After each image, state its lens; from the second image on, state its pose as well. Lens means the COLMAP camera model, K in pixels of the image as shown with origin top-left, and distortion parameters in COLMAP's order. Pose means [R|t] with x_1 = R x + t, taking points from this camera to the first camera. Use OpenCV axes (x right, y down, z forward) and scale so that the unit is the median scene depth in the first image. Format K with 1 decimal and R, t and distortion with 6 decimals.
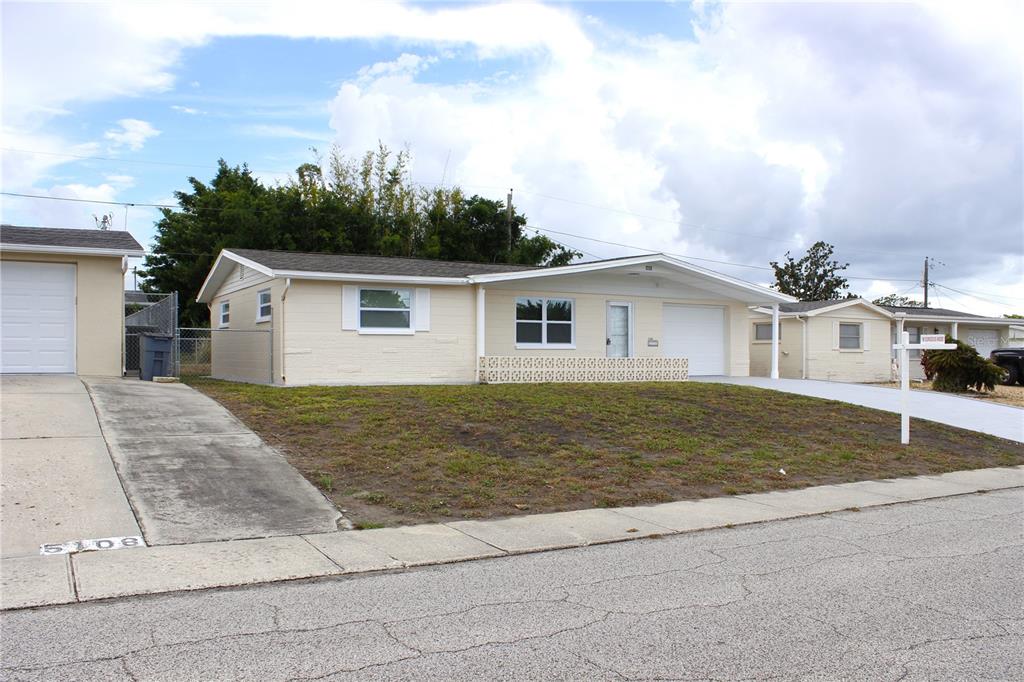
lens RADIAL K [[854.7, 0, 510.0], [0, 854.7, 350.5], [0, 0, 1]] dist [-0.167517, 0.148942]
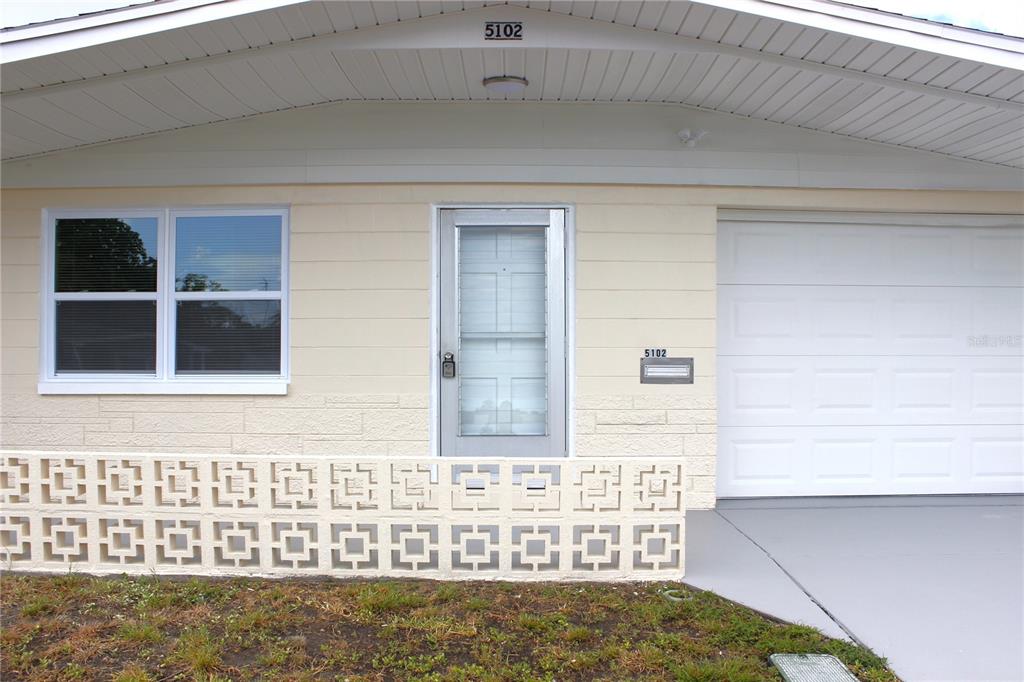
lens RADIAL K [[854.7, 0, 510.0], [0, 854.7, 350.5], [0, 0, 1]] dist [-0.167517, 0.148942]
pose [[0.865312, -0.002731, -0.501225, 0.272557], [0.003420, 0.999994, 0.000456, -0.015514], [0.501221, -0.002109, 0.865317, 0.818159]]
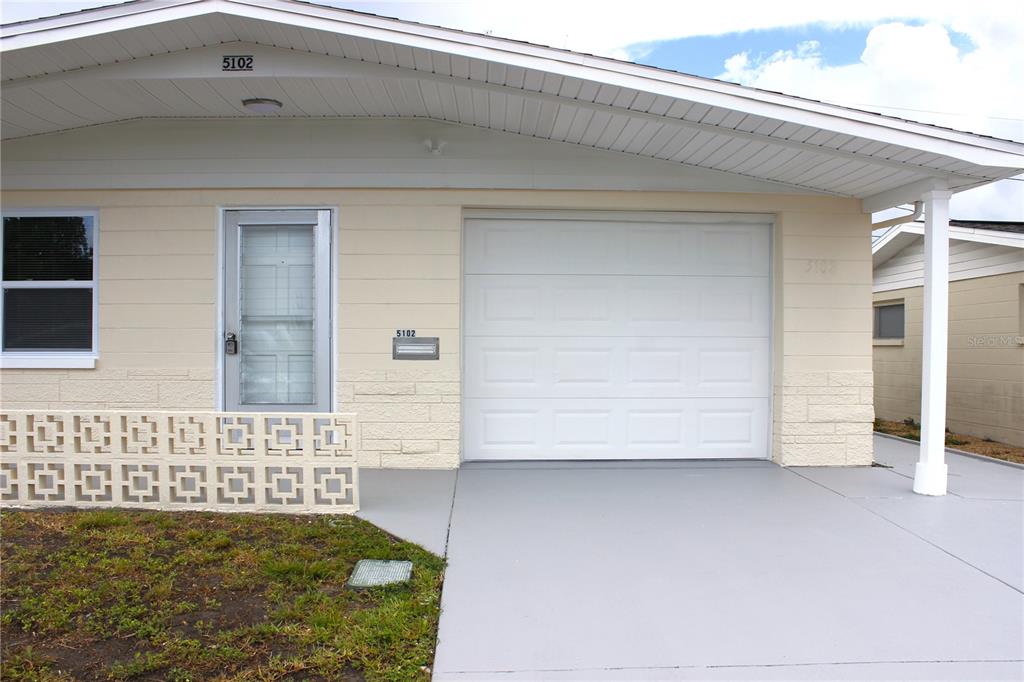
lens RADIAL K [[854.7, 0, 510.0], [0, 854.7, 350.5], [0, 0, 1]] dist [-0.167517, 0.148942]
pose [[0.877167, -0.000347, -0.480185, 0.361076], [0.001858, 0.999995, 0.002672, -0.008898], [0.480181, -0.003236, 0.877163, 0.818132]]
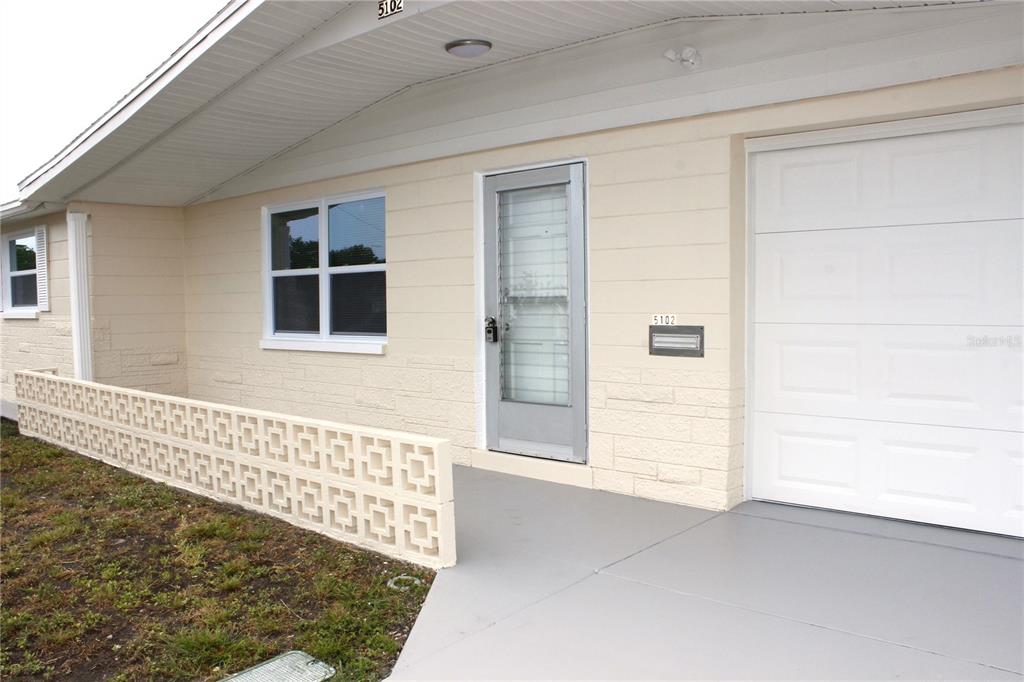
lens RADIAL K [[854.7, 0, 510.0], [0, 854.7, 350.5], [0, 0, 1]] dist [-0.167517, 0.148942]
pose [[0.303614, 0.048890, -0.951540, 0.384011], [0.013564, 0.998360, 0.055624, -0.019524], [0.952699, -0.029794, 0.302453, 0.964558]]
